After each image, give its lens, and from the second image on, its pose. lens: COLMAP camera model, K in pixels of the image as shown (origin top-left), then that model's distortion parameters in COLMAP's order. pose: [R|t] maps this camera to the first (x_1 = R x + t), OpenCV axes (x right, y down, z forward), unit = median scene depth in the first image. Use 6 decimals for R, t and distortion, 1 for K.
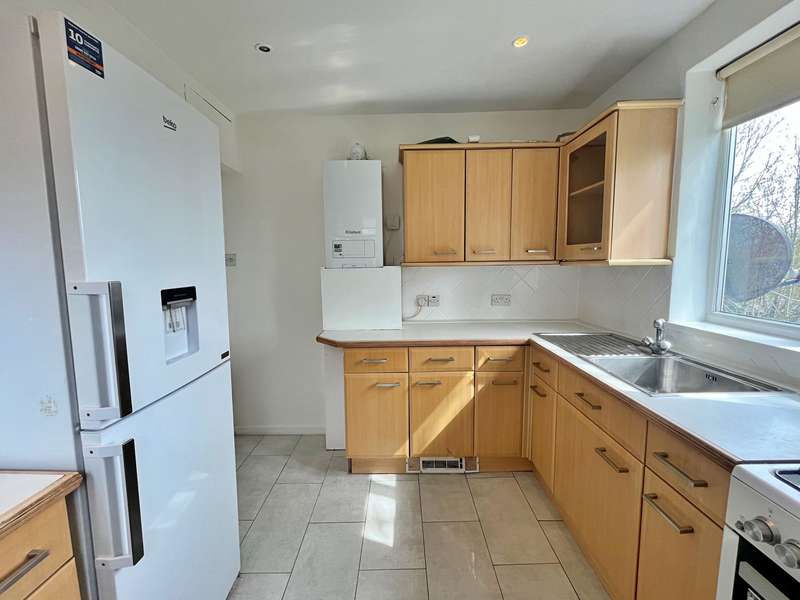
lens RADIAL K [[332.7, 0, 400.0], [0, 332.7, 300.0], [0, 0, 1]] dist [-0.007803, -0.000395]
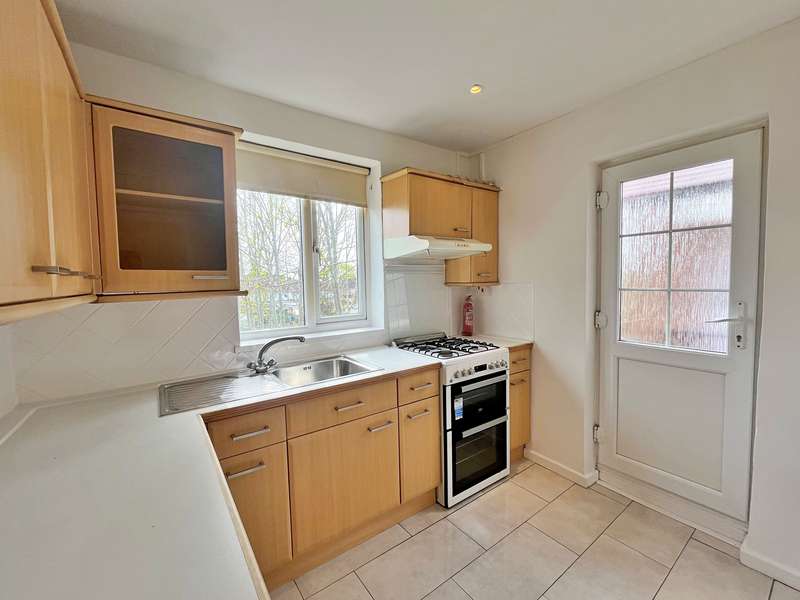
lens RADIAL K [[332.7, 0, 400.0], [0, 332.7, 300.0], [0, 0, 1]] dist [-0.007803, -0.000395]
pose [[-0.592217, -0.017260, 0.805594, -0.391382], [0.128226, 0.985012, 0.115367, -0.144197], [-0.795510, 0.171620, -0.581128, 1.203409]]
